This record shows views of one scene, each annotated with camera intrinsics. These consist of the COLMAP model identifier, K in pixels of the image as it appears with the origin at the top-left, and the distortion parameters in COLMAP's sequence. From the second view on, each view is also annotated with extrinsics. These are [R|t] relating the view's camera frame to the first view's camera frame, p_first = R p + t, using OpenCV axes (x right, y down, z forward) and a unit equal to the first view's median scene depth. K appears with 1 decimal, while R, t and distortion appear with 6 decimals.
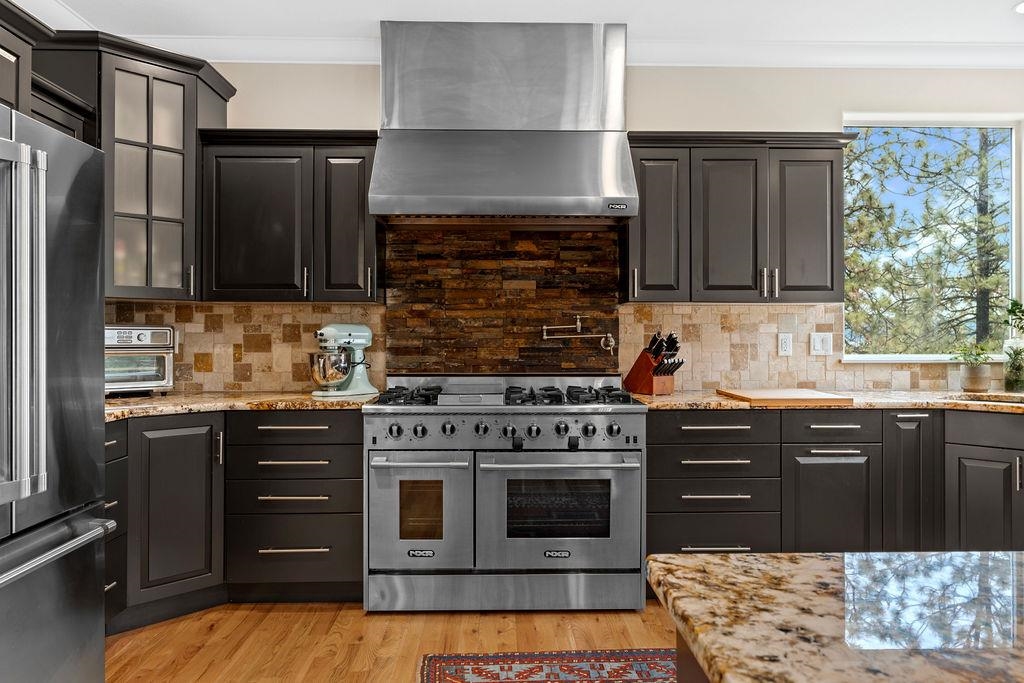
lens RADIAL K [[736.9, 0, 512.8], [0, 736.9, 339.0], [0, 0, 1]] dist [0.004120, 0.002775]
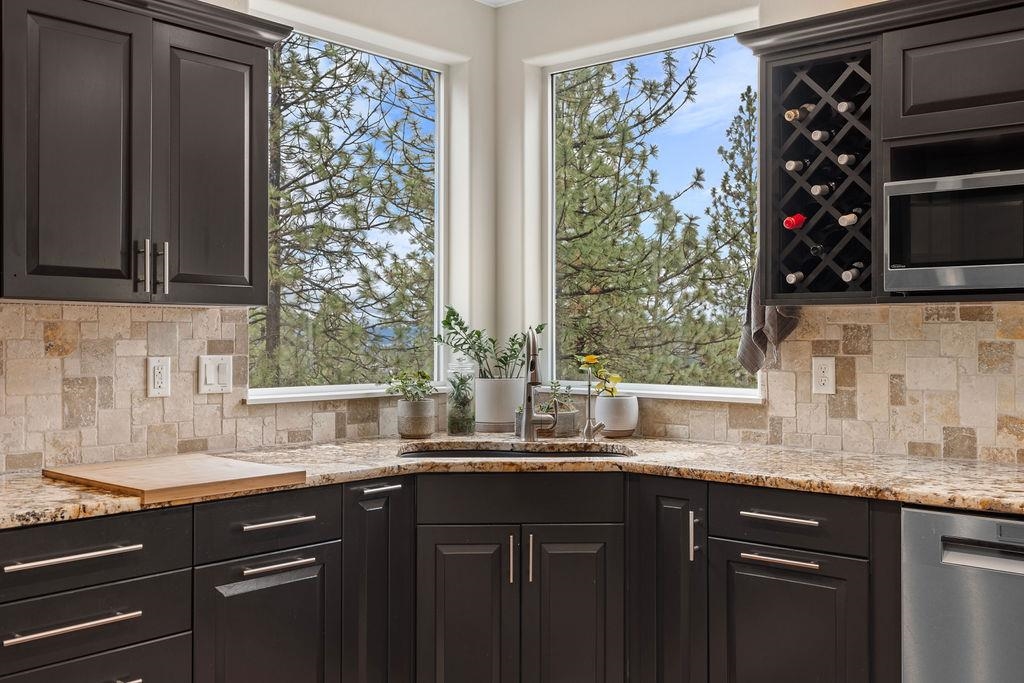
lens RADIAL K [[1023.5, 0, 512.3], [0, 1023.5, 338.1], [0, 0, 1]] dist [-0.003257, 0.000000]
pose [[0.672356, 0.001029, 0.740228, -0.028448], [0.001639, 0.999995, -0.002878, -0.019443], [-0.740227, 0.003149, 0.672350, 0.274146]]
